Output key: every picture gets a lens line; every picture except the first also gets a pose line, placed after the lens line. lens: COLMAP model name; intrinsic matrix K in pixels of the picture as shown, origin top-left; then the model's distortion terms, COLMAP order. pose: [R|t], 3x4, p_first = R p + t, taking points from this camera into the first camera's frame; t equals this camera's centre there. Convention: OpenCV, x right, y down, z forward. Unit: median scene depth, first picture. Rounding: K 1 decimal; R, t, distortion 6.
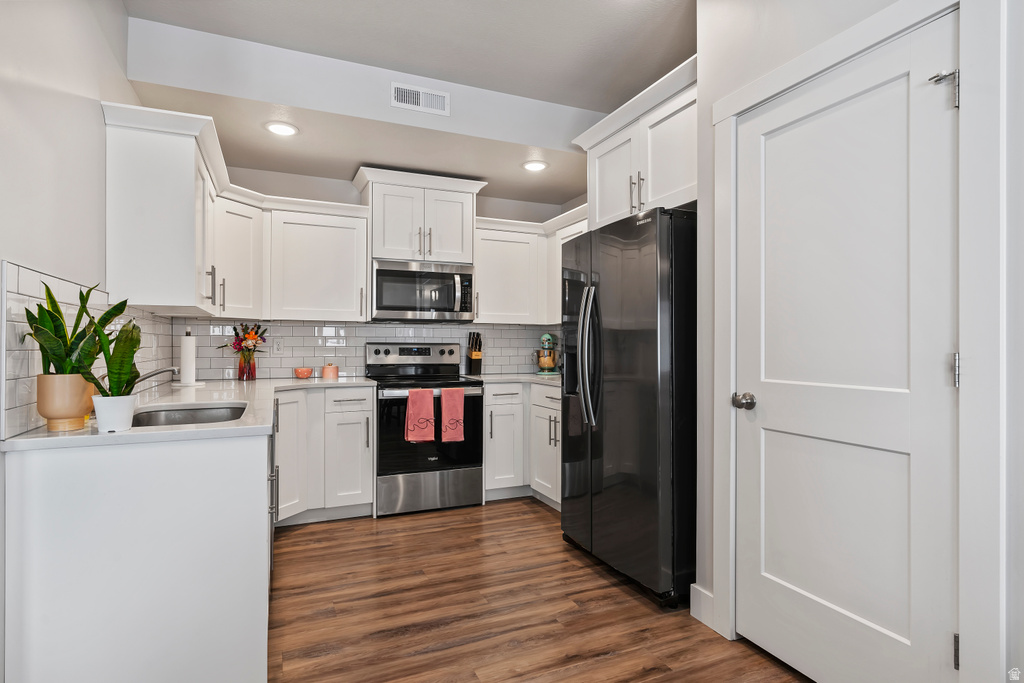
lens RADIAL K [[537.3, 0, 513.1], [0, 537.3, 340.9], [0, 0, 1]] dist [-0.002923, -0.000285]
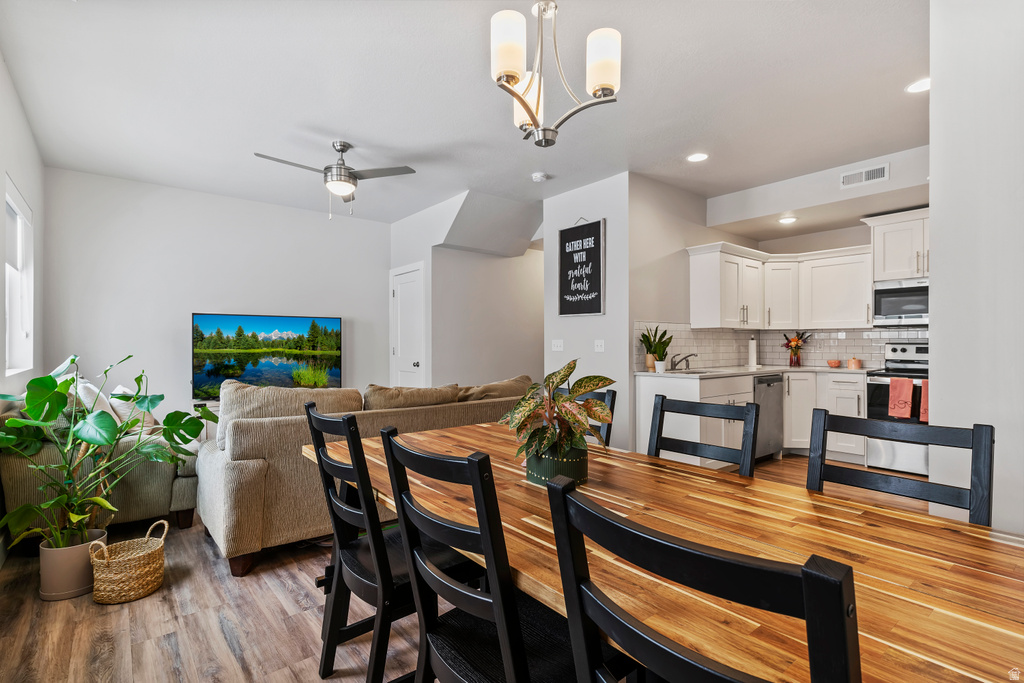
lens RADIAL K [[490.6, 0, 509.5], [0, 490.6, 343.3], [0, 0, 1]] dist [0.000970, -0.000945]
pose [[0.262379, -0.003996, -0.964957, 0.752309], [0.007794, 0.999968, -0.002022, -0.001163], [0.964933, -0.006990, 0.262402, -0.246874]]
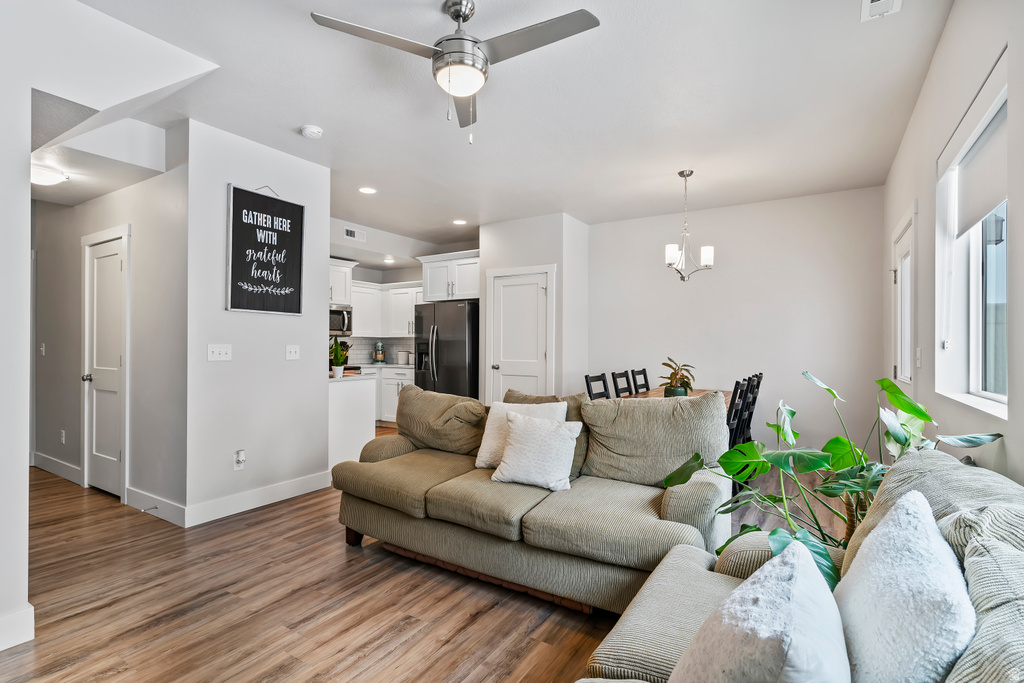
lens RADIAL K [[490.6, 0, 511.5], [0, 490.6, 345.9], [0, 0, 1]] dist [0.000970, -0.000945]
pose [[0.829655, 0.001670, 0.558273, -0.651004], [-0.007505, 0.999939, 0.008163, -0.021812], [-0.558225, -0.010963, 0.829617, -0.856745]]
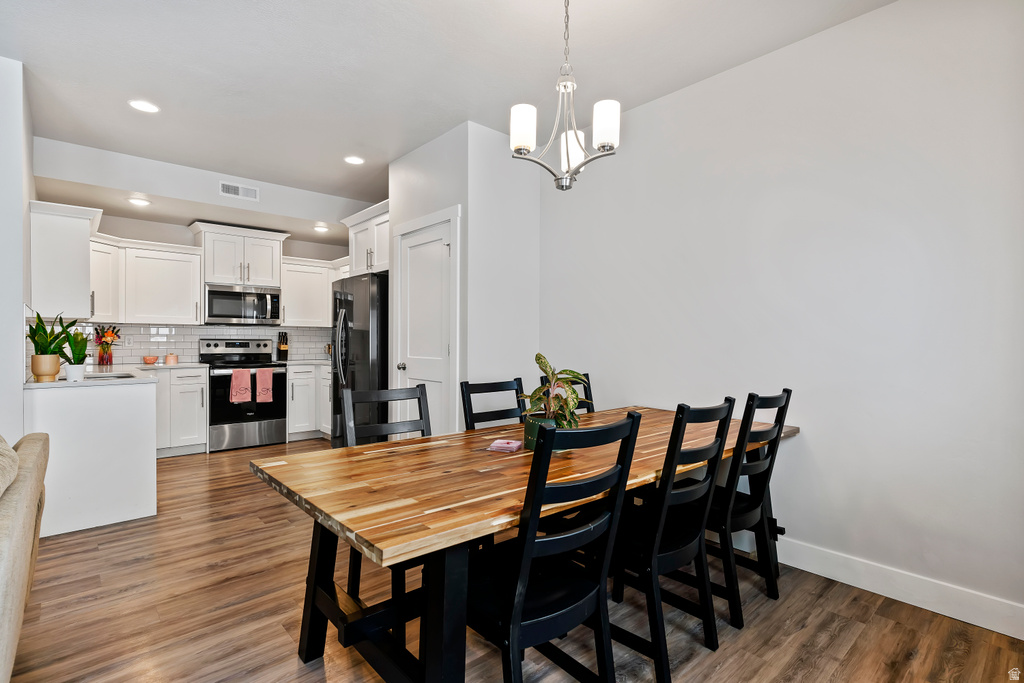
lens RADIAL K [[490.6, 0, 512.2], [0, 490.6, 342.6], [0, 0, 1]] dist [0.000970, -0.000945]
pose [[0.950186, -0.000215, 0.311683, 0.133370], [-0.003828, 0.999916, 0.012360, -0.007119], [-0.311660, -0.012938, 0.950106, -0.606161]]
